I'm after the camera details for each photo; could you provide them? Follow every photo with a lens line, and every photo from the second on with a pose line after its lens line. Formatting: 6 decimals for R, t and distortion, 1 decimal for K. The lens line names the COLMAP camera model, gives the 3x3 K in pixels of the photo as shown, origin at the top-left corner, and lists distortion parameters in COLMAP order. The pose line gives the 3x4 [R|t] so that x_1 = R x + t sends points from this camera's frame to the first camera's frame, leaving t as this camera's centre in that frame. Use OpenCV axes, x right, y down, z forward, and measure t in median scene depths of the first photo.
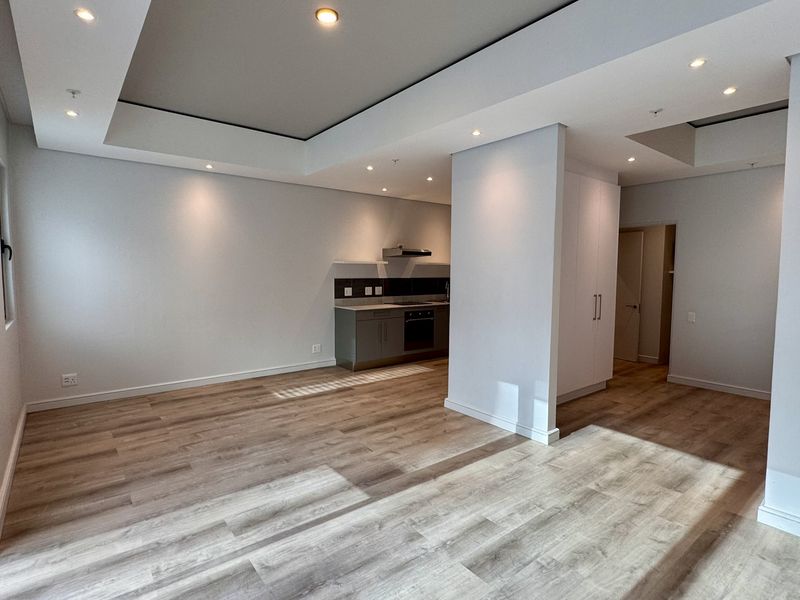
lens RADIAL K [[423.9, 0, 399.1], [0, 423.9, 299.2], [0, 0, 1]] dist [-0.002898, -0.000106]
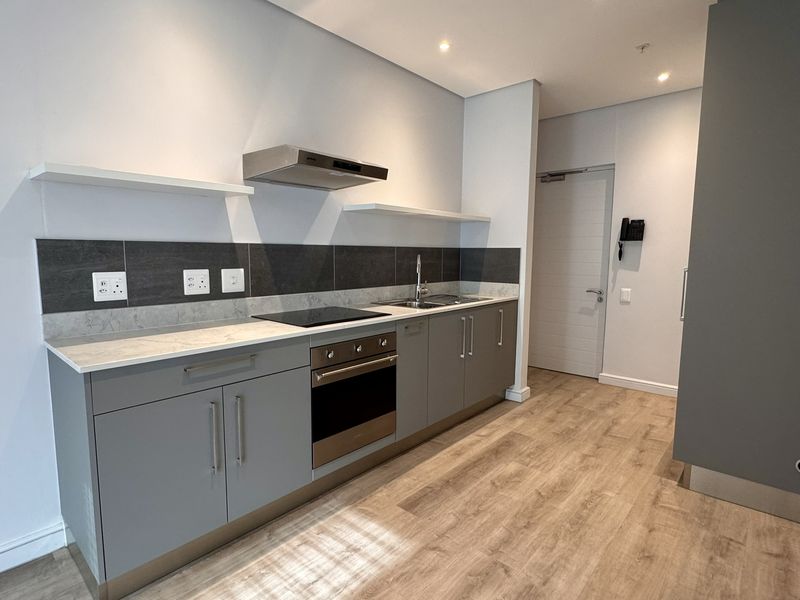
lens RADIAL K [[423.9, 0, 401.1], [0, 423.9, 299.3], [0, 0, 1]] dist [-0.002898, -0.000106]
pose [[0.984064, -0.018918, 0.176805, 0.037433], [0.011443, 0.999001, 0.043204, -0.029823], [-0.177446, -0.040493, 0.983297, 1.063985]]
